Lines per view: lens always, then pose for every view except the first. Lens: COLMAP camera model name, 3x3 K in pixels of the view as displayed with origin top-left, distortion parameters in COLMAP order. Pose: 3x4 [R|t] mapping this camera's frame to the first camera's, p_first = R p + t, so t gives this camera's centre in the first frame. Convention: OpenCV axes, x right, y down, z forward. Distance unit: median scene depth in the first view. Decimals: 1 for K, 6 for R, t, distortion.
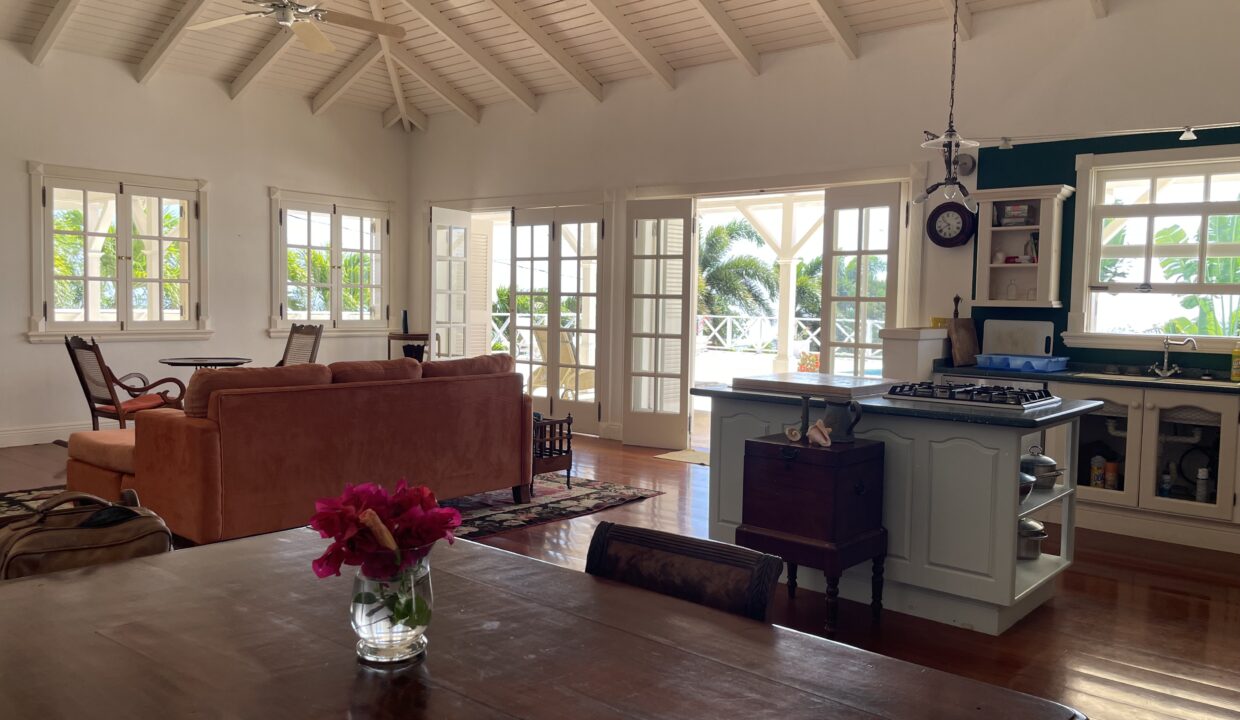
lens RADIAL K [[947.1, 0, 621.6], [0, 947.1, 359.8], [0, 0, 1]] dist [0.002535, -0.001820]
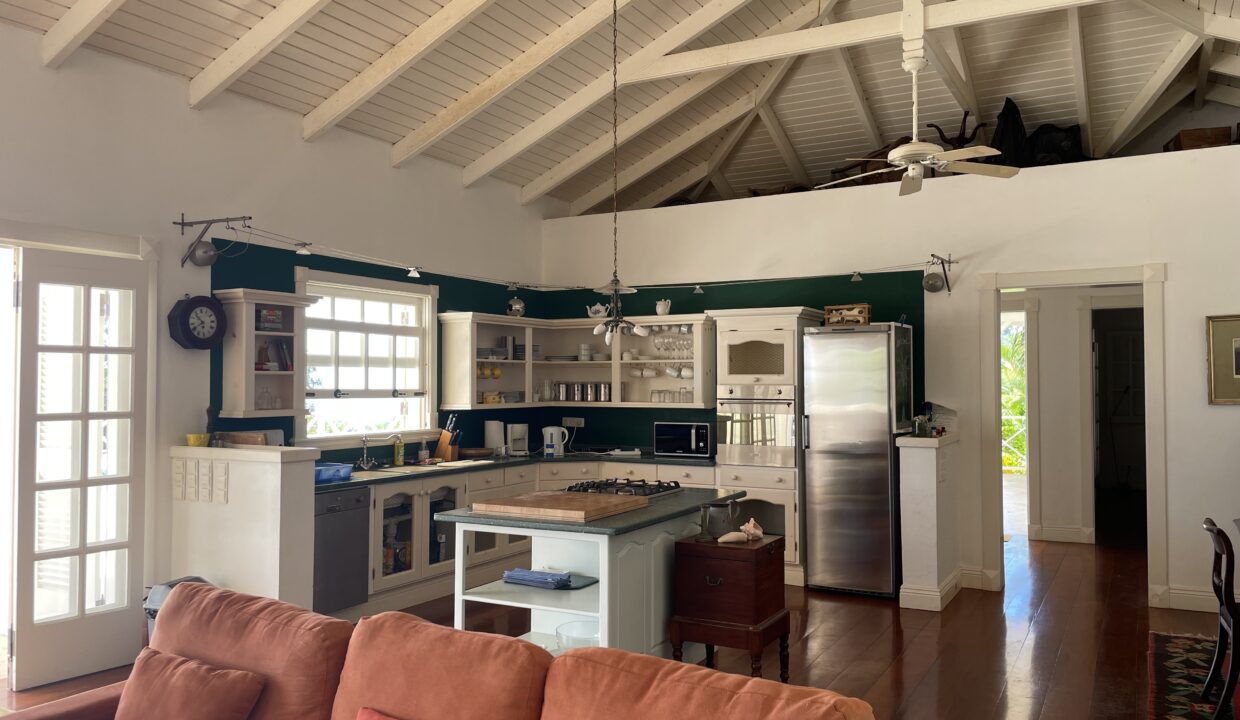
lens RADIAL K [[947.1, 0, 622.0], [0, 947.1, 358.2], [0, 0, 1]] dist [0.002535, -0.001820]
pose [[-0.239581, 0.016128, 0.970742, -0.587694], [0.070843, 0.997487, 0.000912, -0.090274], [-0.968288, 0.068989, -0.240122, 0.890227]]
